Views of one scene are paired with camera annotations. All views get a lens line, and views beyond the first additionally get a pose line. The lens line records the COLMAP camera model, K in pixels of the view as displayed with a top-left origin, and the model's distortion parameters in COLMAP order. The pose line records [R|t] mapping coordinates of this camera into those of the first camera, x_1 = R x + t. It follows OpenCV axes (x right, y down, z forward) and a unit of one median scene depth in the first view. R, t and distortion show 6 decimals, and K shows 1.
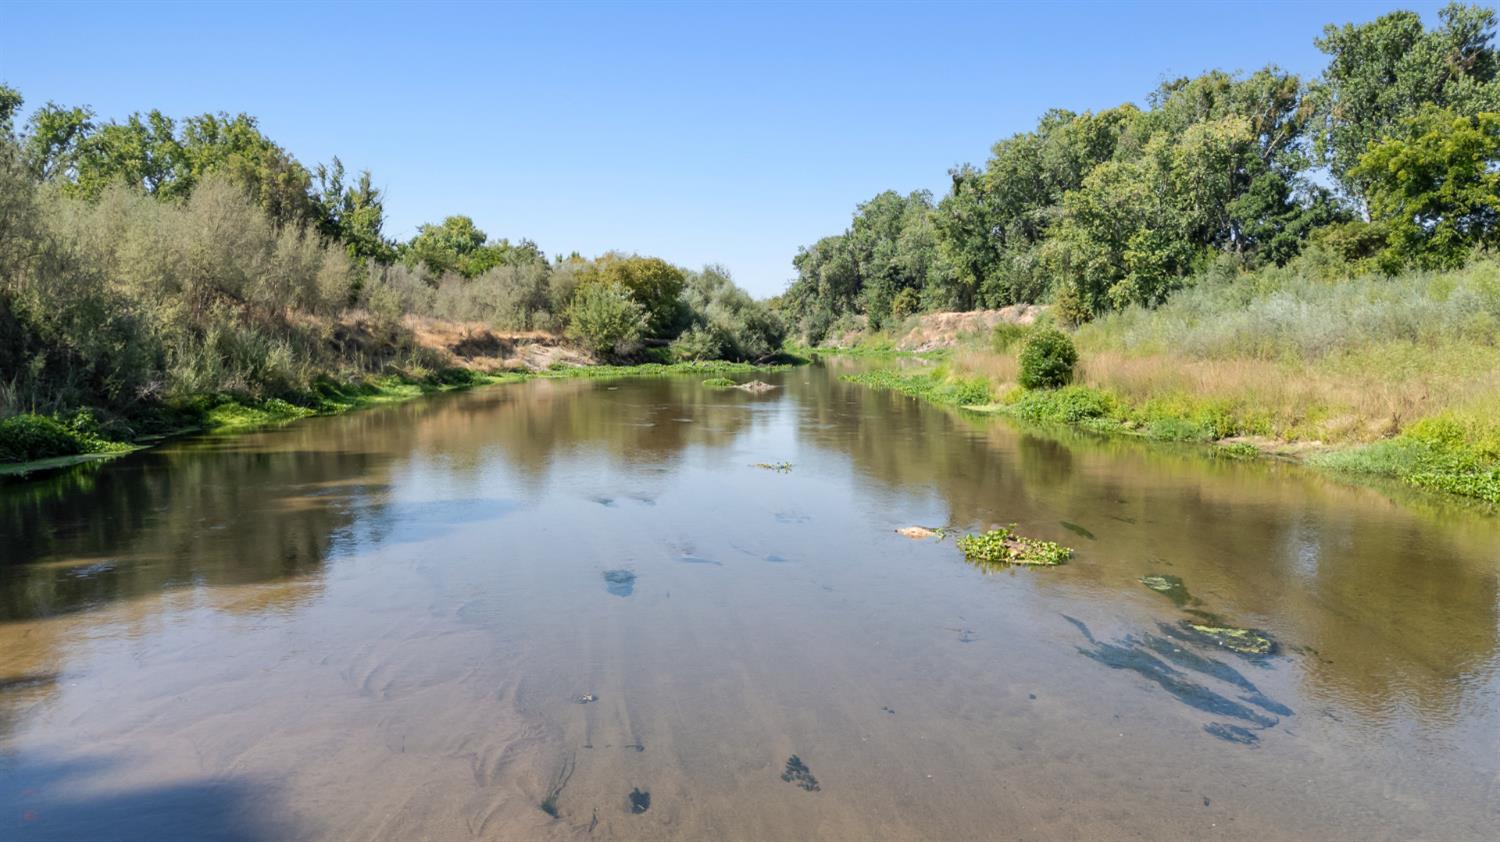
lens RADIAL K [[1103.3, 0, 762.3], [0, 1103.3, 431.1], [0, 0, 1]] dist [0.115103, -0.140003]
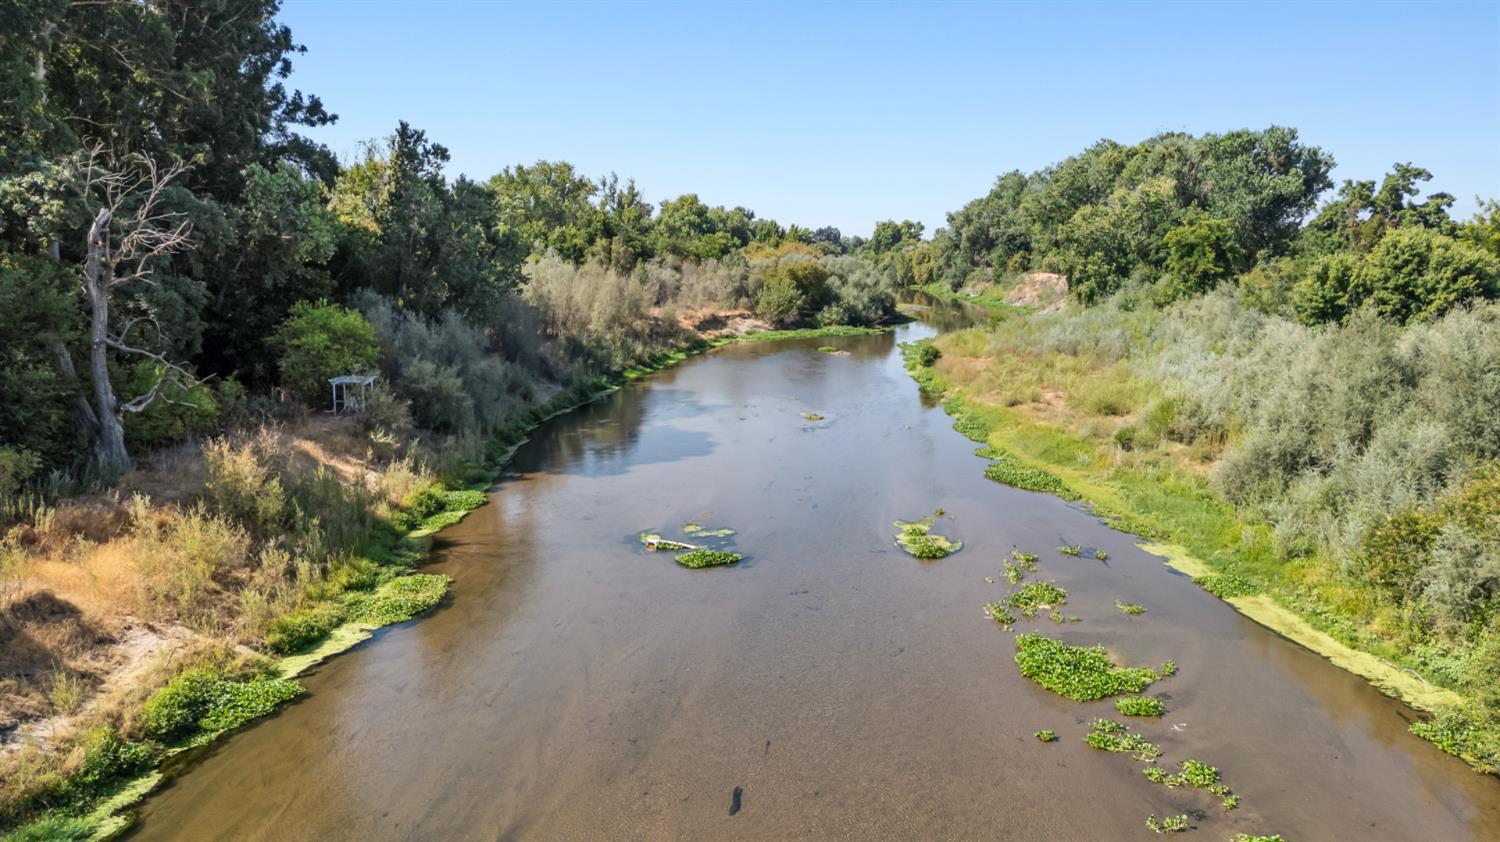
lens RADIAL K [[1103.3, 0, 762.3], [0, 1103.3, 431.1], [0, 0, 1]] dist [0.115103, -0.140003]
pose [[0.982366, 0.027768, -0.184897, 0.132895], [-0.012643, 0.996512, 0.082483, -0.036786], [0.186542, -0.078691, 0.979290, -0.597556]]
